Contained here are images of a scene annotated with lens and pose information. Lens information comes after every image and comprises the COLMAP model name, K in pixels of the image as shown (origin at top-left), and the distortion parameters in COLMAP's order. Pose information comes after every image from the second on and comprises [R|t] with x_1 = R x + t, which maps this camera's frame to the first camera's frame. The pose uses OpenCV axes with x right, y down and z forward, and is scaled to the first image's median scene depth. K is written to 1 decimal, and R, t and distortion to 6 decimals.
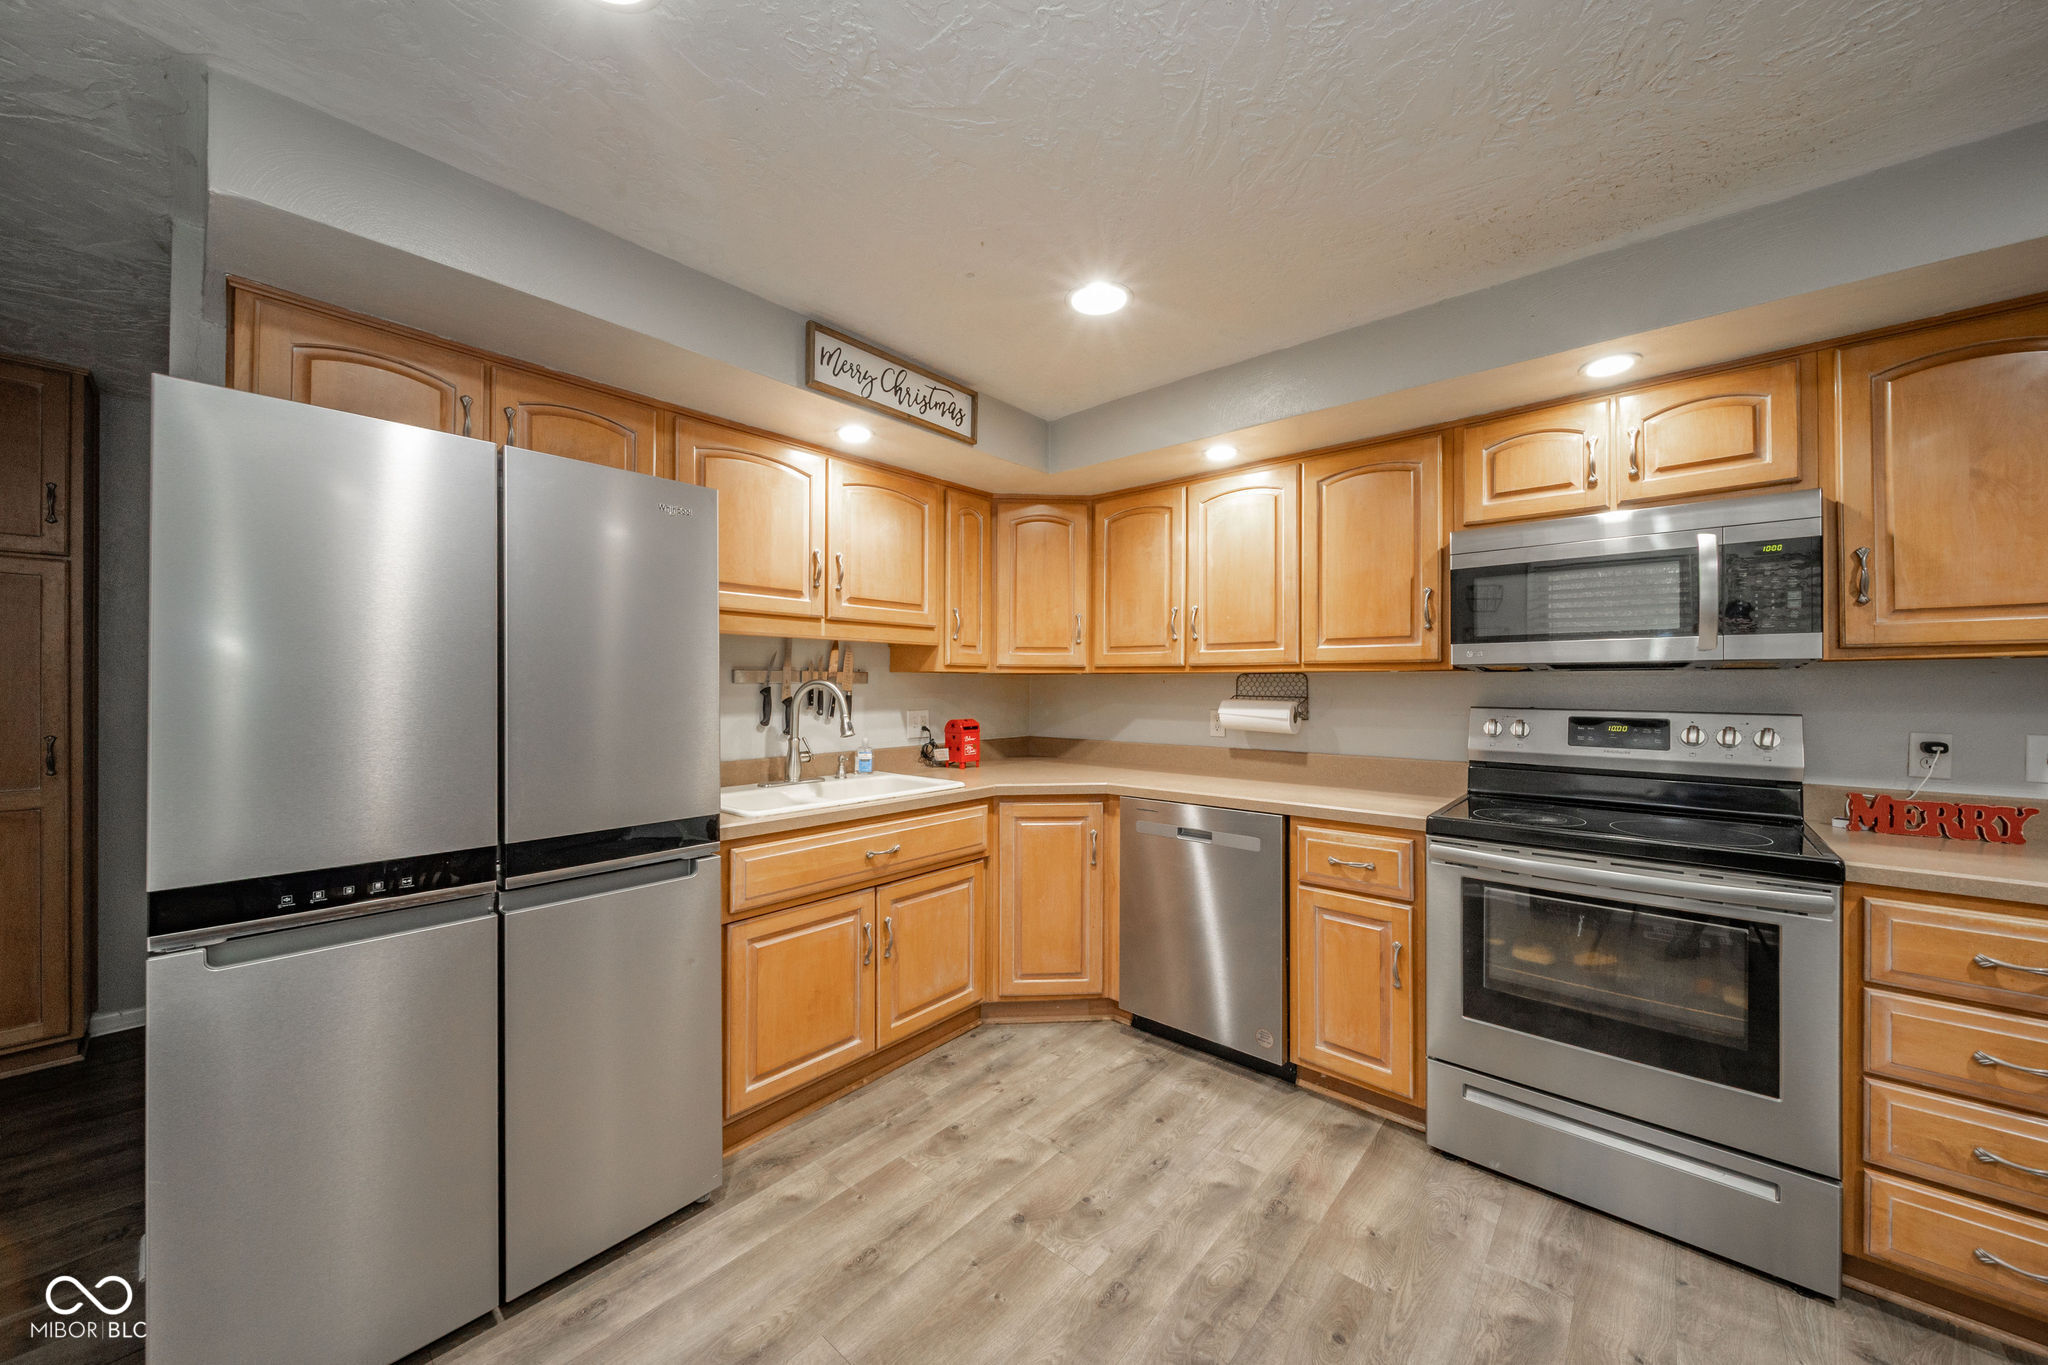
lens RADIAL K [[717.3, 0, 1040.9], [0, 717.3, 678.8], [0, 0, 1]] dist [0.000244, -0.001267]
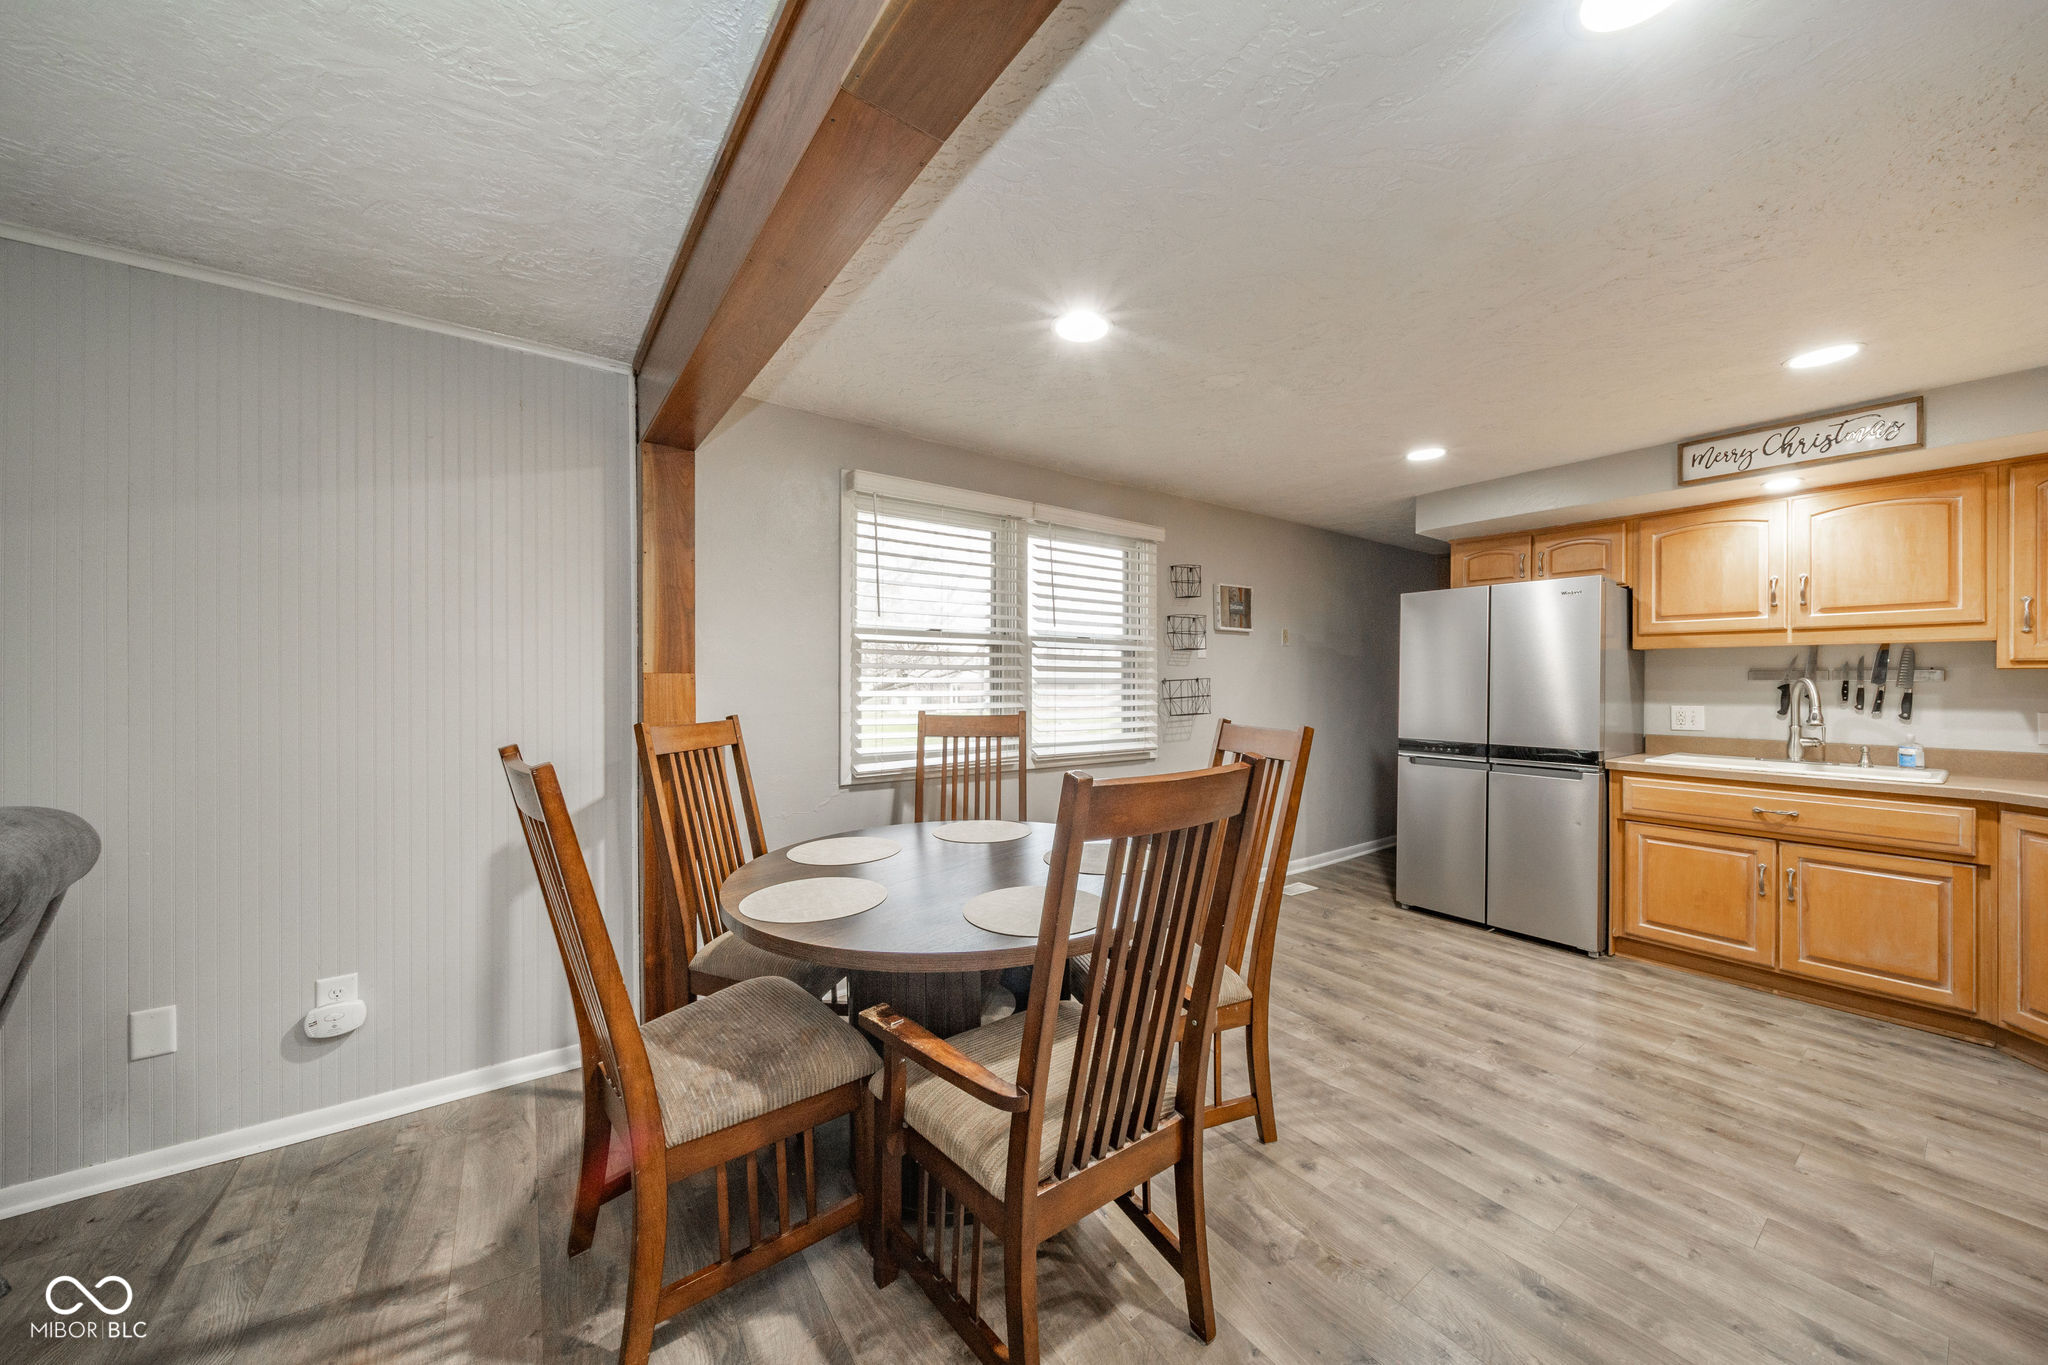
lens RADIAL K [[717.3, 0, 1012.5], [0, 717.3, 679.2], [0, 0, 1]] dist [0.000244, -0.001267]
pose [[-0.239565, -0.003134, -0.970875, 1.334645], [0.003768, 0.999984, -0.004158, 0.003280], [0.970873, -0.004654, -0.239549, -0.014513]]
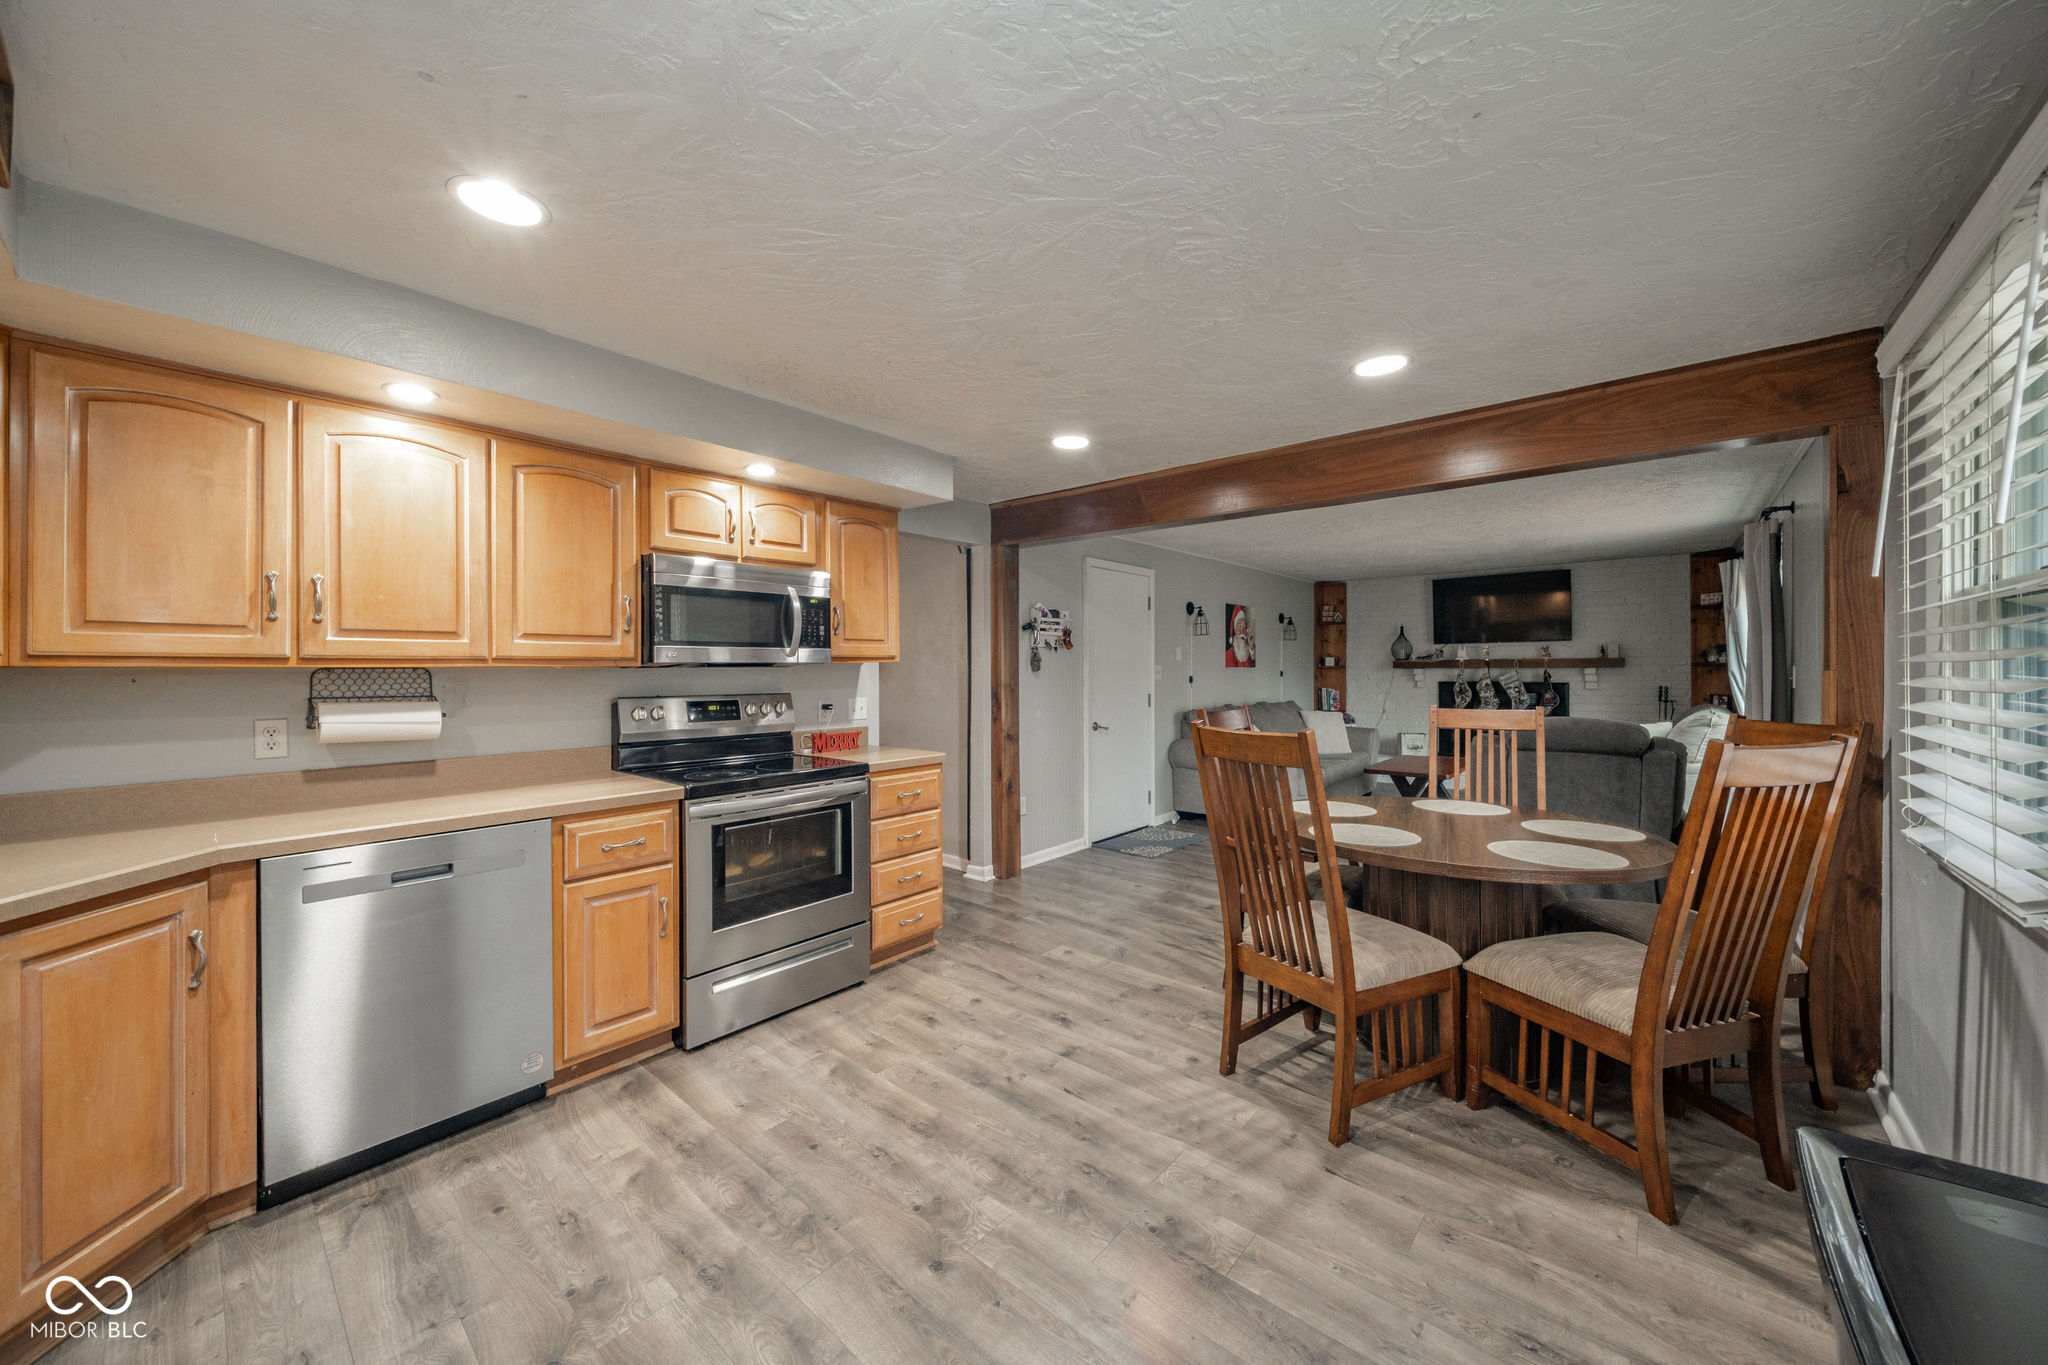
lens RADIAL K [[717.3, 0, 1018.4], [0, 717.3, 665.8], [0, 0, 1]] dist [0.000244, -0.001267]
pose [[0.009755, 0.002955, 0.999948, -0.611199], [-0.001492, 0.999995, -0.002941, -0.011347], [-0.999951, -0.001464, 0.009759, 0.362205]]
